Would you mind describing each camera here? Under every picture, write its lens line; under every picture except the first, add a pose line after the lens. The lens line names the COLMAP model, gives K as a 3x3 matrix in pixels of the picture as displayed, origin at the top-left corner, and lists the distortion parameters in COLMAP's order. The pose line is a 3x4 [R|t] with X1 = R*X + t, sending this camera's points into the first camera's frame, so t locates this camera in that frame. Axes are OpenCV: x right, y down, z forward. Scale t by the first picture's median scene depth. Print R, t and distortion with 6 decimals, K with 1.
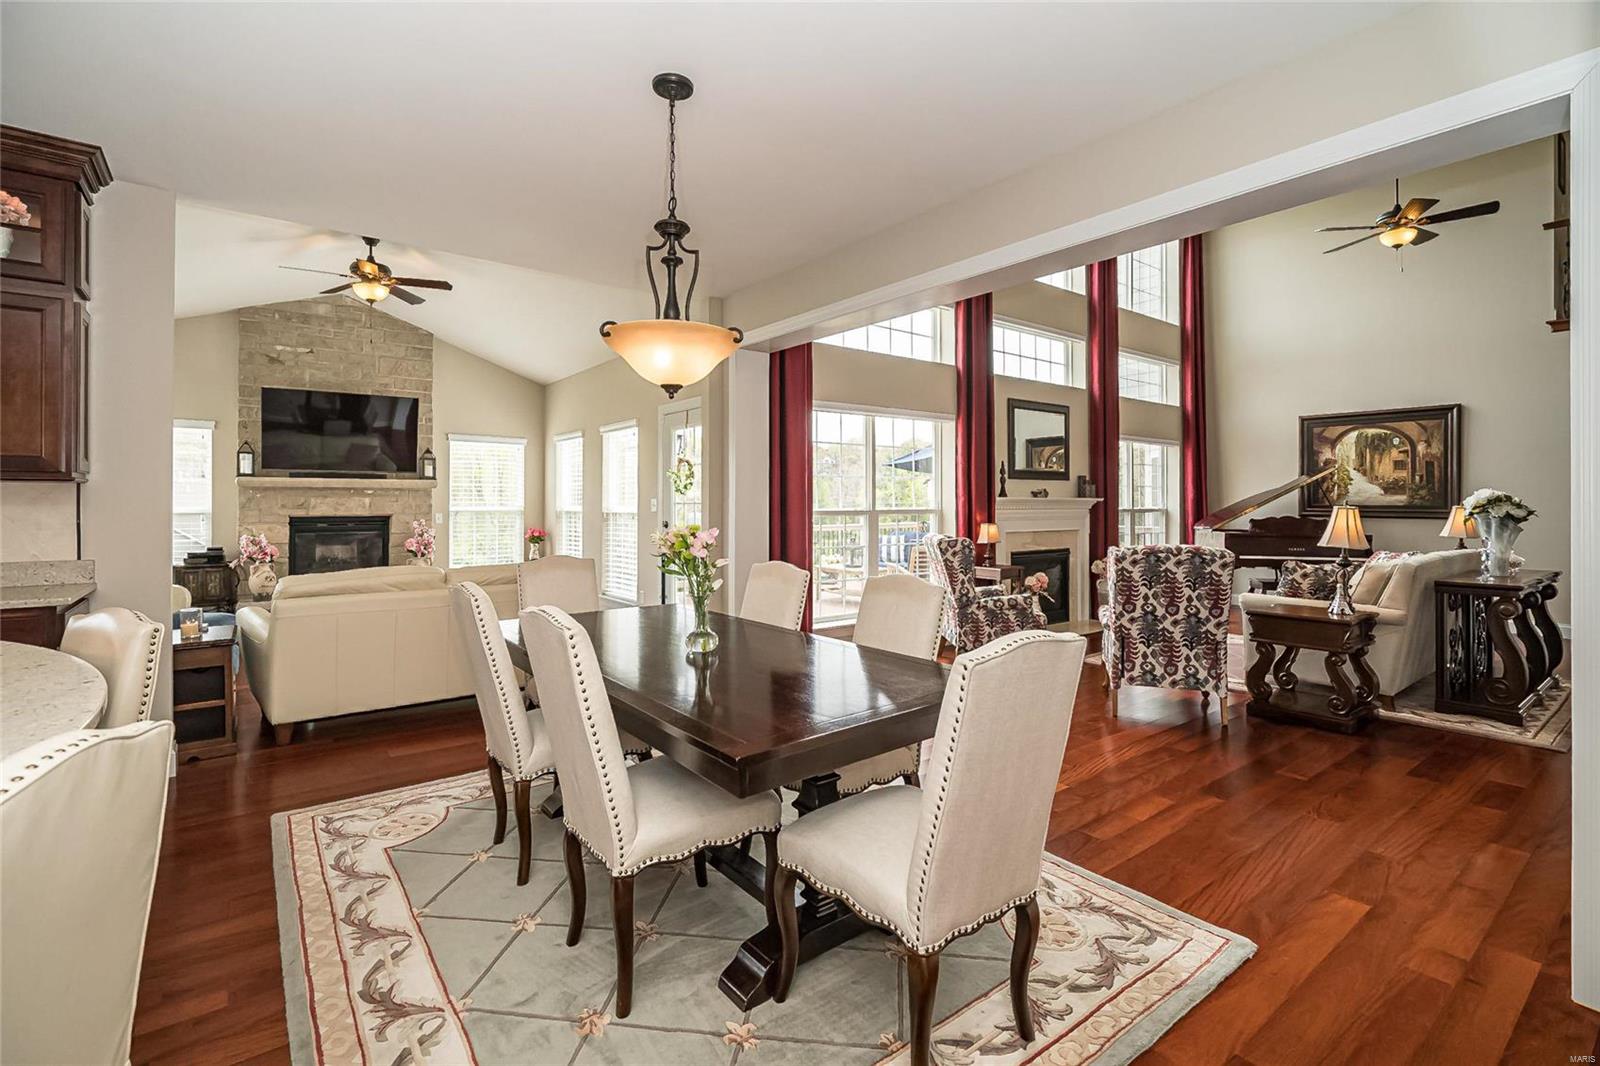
lens RADIAL K [[723.6, 0, 796.2], [0, 723.6, 514.6], [0, 0, 1]] dist [-0.006484, 0.002055]
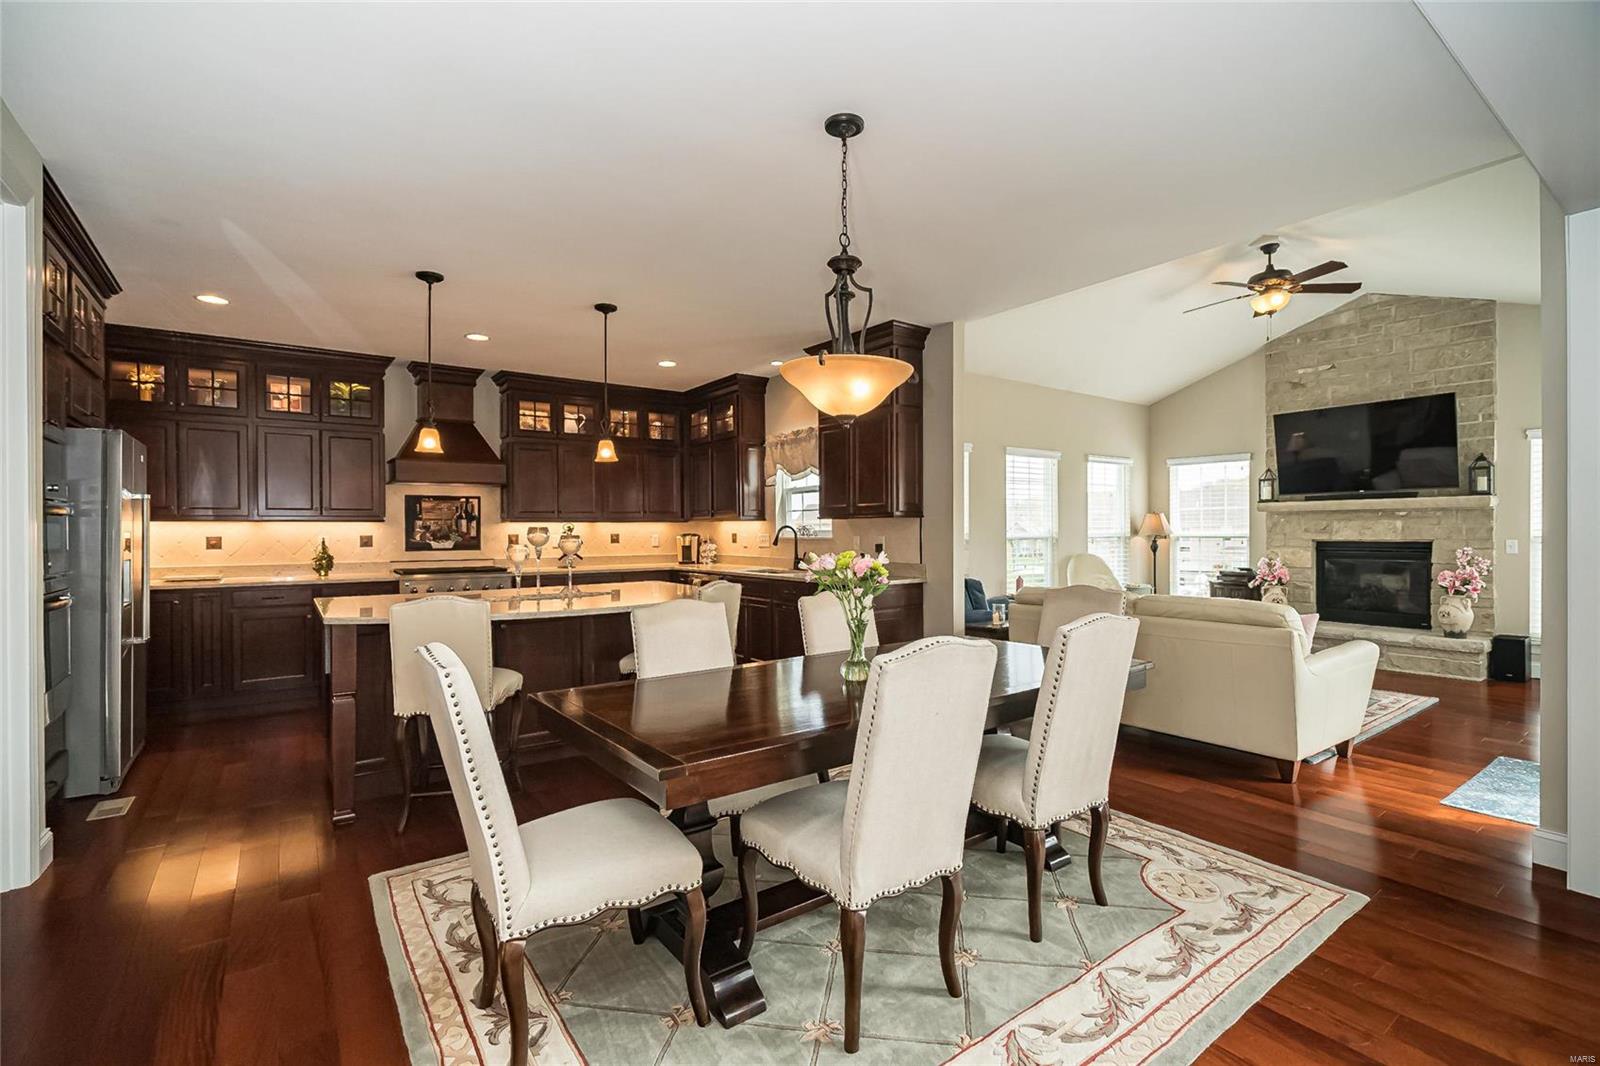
lens RADIAL K [[723.6, 0, 810.0], [0, 723.6, 534.2], [0, 0, 1]] dist [-0.006484, 0.002055]
pose [[-0.022101, 0.004789, -0.999744, 0.281315], [-0.008850, 0.999948, 0.004986, -0.005223], [0.999717, 0.008958, -0.022057, 0.329680]]
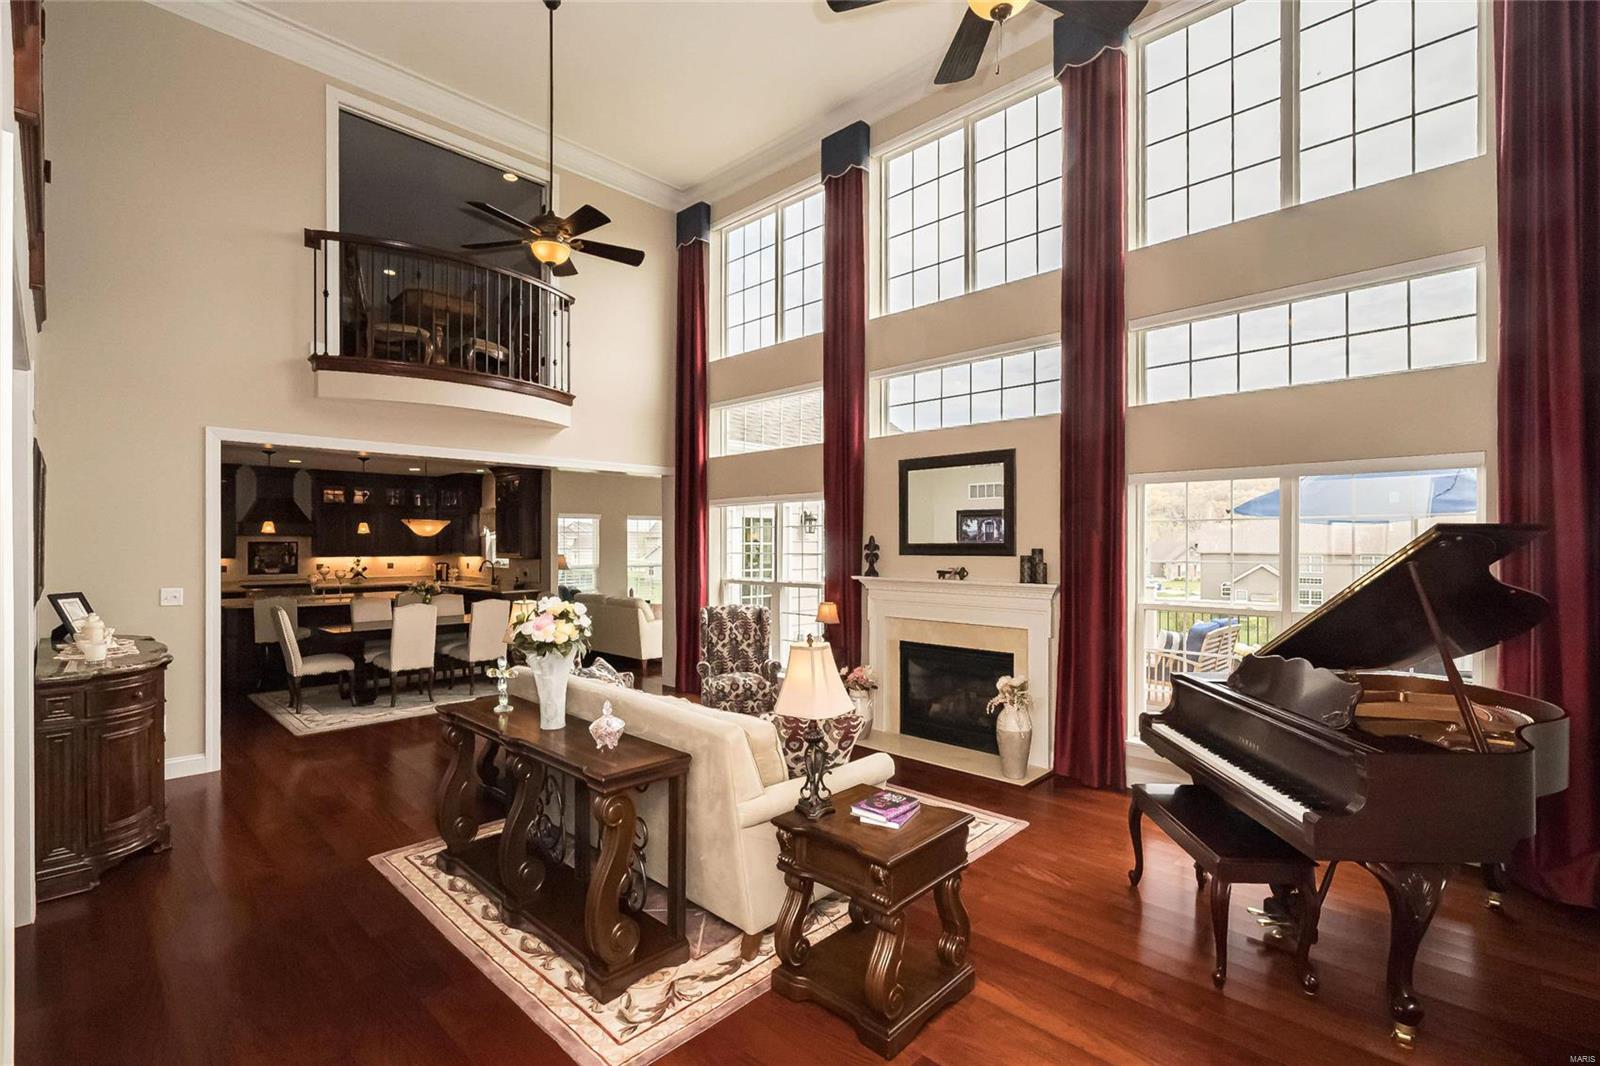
lens RADIAL K [[723.6, 0, 830.7], [0, 723.6, 550.7], [0, 0, 1]] dist [-0.006484, 0.002055]
pose [[0.171603, 0.010969, -0.985105, 1.035404], [-0.018183, 0.999803, 0.007966, -0.054903], [0.984998, 0.016545, 0.171768, 0.720689]]
